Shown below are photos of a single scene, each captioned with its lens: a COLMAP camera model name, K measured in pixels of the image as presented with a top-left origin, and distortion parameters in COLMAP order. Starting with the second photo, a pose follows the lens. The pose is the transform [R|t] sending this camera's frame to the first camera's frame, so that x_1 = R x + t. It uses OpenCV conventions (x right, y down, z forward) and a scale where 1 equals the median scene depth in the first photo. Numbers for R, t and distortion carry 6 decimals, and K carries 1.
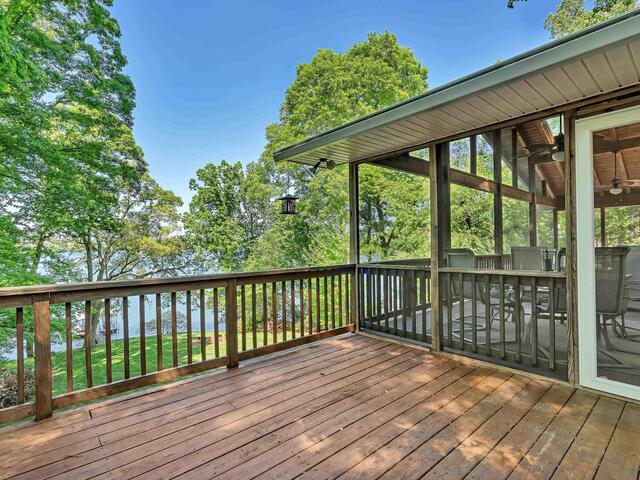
lens RADIAL K [[334.3, 0, 316.3], [0, 334.3, 246.3], [0, 0, 1]] dist [0.015978, 0.000407]
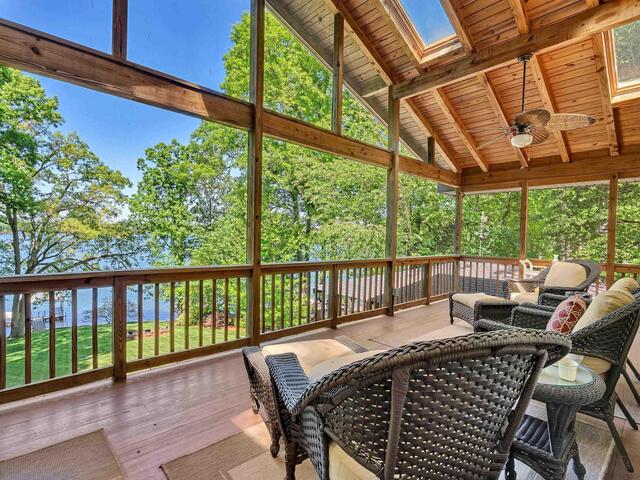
lens RADIAL K [[320.4, 0, 318.2], [0, 320.4, 242.9], [0, 0, 1]] dist [0.002027, 0.000546]
pose [[0.999155, 0.035521, 0.020686, 0.112373], [-0.035945, 0.999143, 0.020508, -0.004325], [-0.019940, -0.021235, 0.999576, 0.105290]]
